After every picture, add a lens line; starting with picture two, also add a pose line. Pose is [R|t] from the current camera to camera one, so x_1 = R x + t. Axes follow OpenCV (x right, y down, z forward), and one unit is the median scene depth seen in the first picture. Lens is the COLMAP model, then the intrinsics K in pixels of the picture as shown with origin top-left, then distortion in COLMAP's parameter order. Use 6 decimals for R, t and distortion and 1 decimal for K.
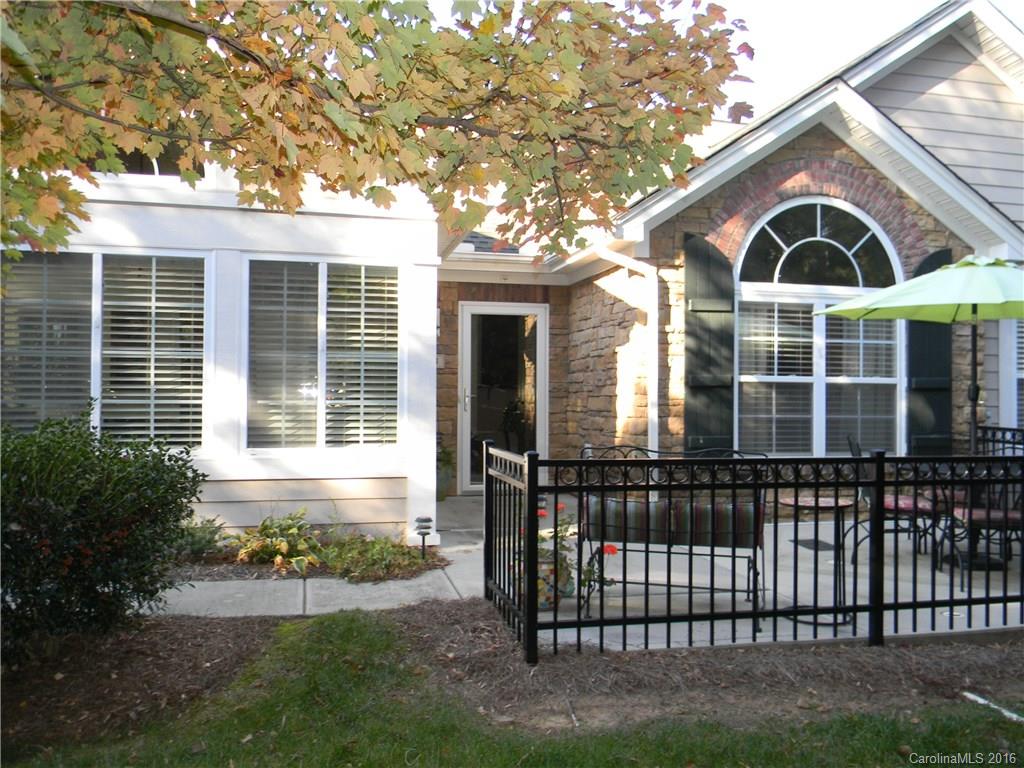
lens RADIAL K [[825.9, 0, 507.2], [0, 825.9, 385.1], [0, 0, 1]] dist [0.003054, -0.022771]
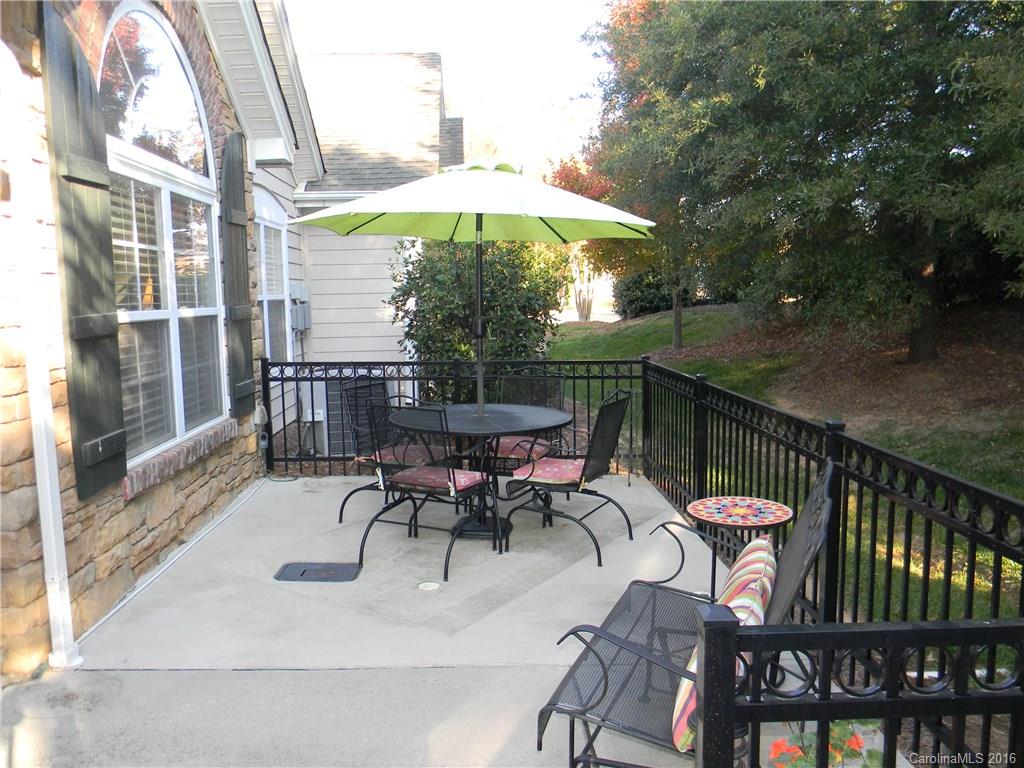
lens RADIAL K [[825.9, 0, 510.6], [0, 825.9, 389.5], [0, 0, 1]] dist [0.003054, -0.022771]
pose [[0.204206, -0.123712, 0.971079, -0.189401], [-0.000726, 0.991963, 0.126525, -0.030118], [-0.978928, -0.026542, 0.202475, 0.645457]]
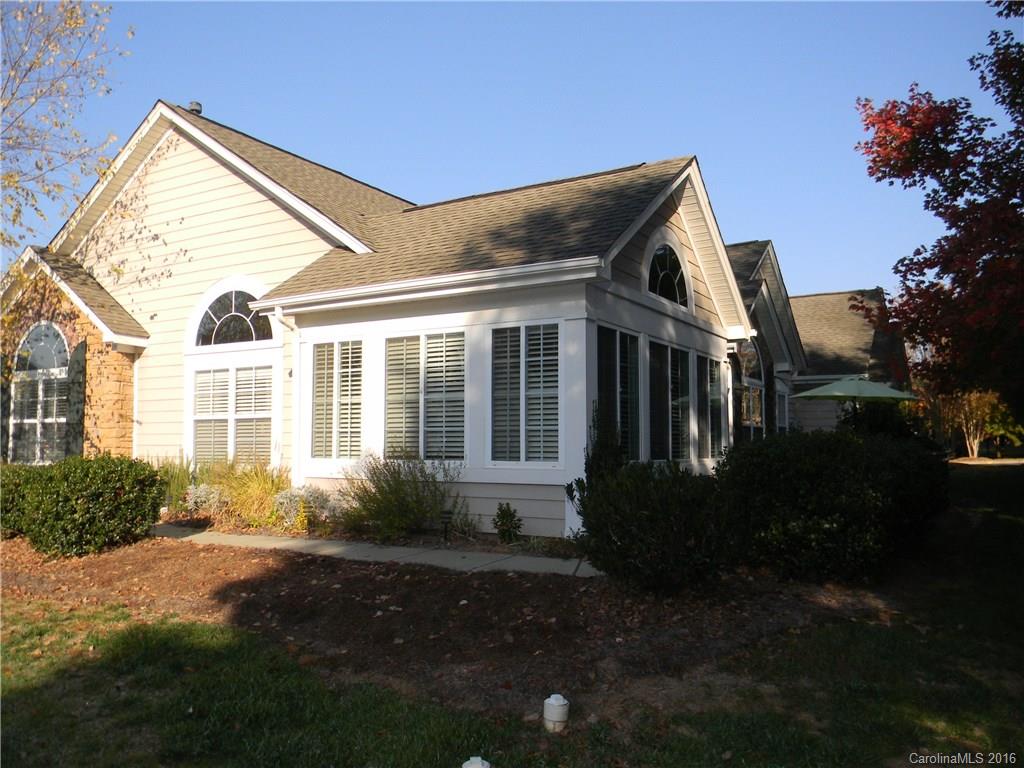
lens RADIAL K [[825.9, 0, 510.9], [0, 825.9, 384.9], [0, 0, 1]] dist [0.003054, -0.022771]
pose [[0.706413, 0.047798, 0.706184, -1.528356], [-0.007051, 0.998143, -0.060506, 0.023029], [-0.707765, 0.037763, 0.705438, -0.011511]]
